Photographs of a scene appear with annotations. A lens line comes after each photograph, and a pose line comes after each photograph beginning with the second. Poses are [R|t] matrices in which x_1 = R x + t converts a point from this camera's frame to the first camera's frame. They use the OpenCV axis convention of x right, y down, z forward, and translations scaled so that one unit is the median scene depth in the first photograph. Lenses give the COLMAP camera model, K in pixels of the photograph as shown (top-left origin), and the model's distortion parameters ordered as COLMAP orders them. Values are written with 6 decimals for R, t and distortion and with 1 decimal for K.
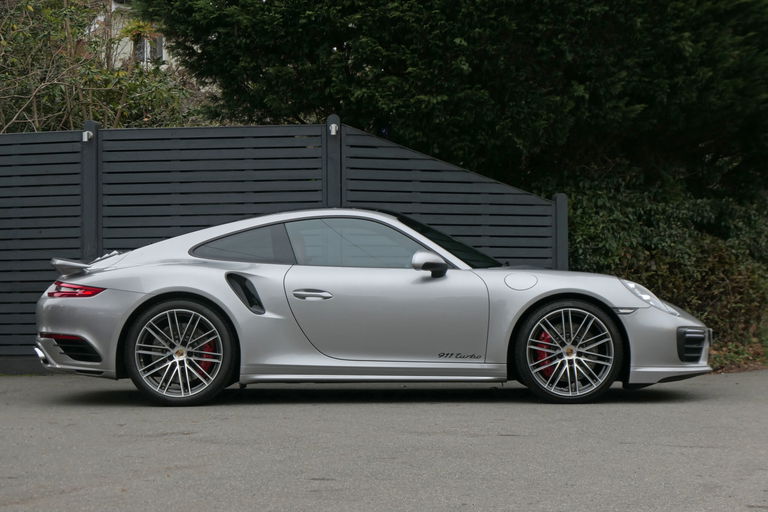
lens RADIAL K [[1791.6, 0, 384.0], [0, 1791.6, 256.0], [0, 0, 1]] dist [0.135476, -3.045670]
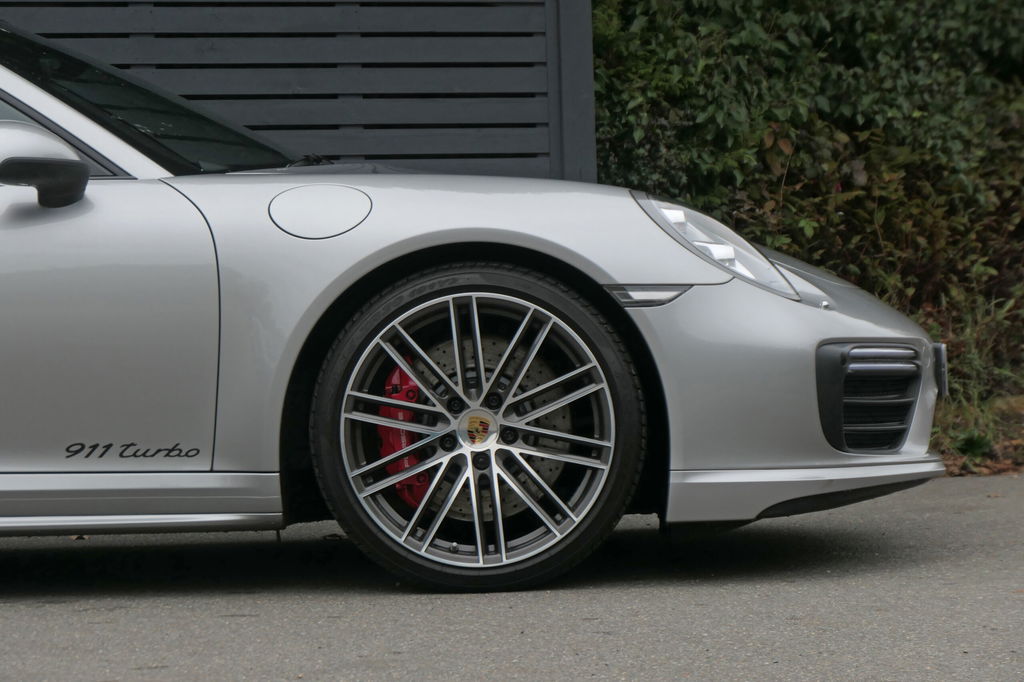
lens RADIAL K [[3823.7, 0, 512.0], [0, 3823.7, 341.0], [0, 0, 1]] dist [-0.057719, -6.370614]
pose [[0.999647, -0.026358, -0.003394, 0.083407], [0.026459, 0.999068, 0.034099, 0.011129], [0.002492, -0.034177, 0.999413, 0.240609]]
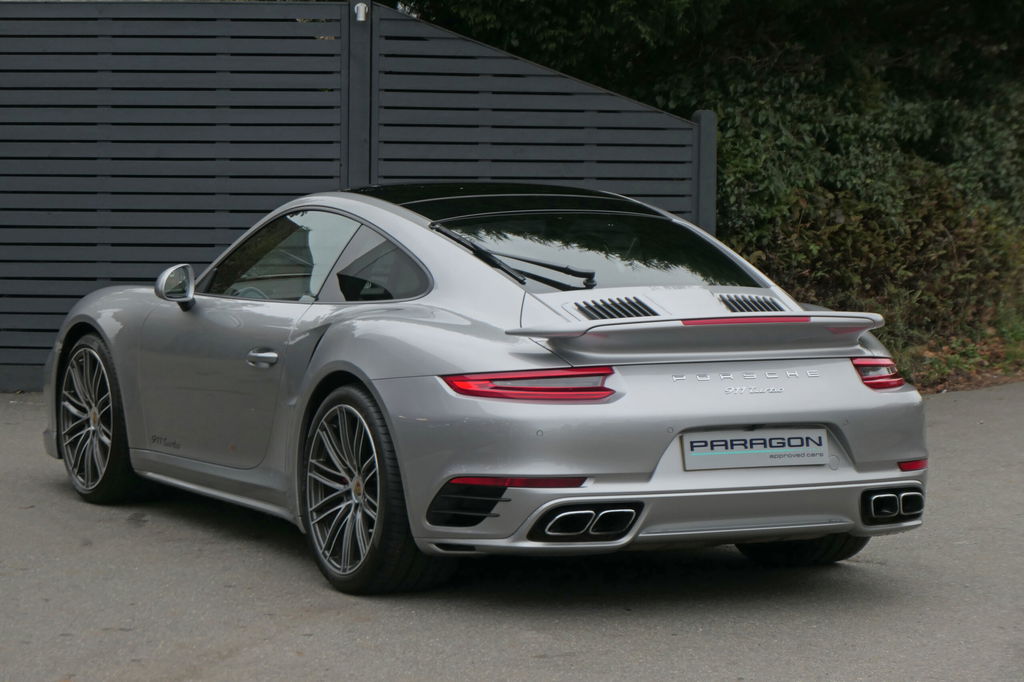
lens RADIAL K [[3607.1, 0, 512.0], [0, 3607.1, 341.0], [0, 0, 1]] dist [-0.023314, -5.077141]
pose [[0.994798, 0.010633, 0.101314, -0.093273], [-0.020240, 0.995340, 0.094282, -0.068972], [-0.099839, -0.095842, 0.990377, -0.249955]]
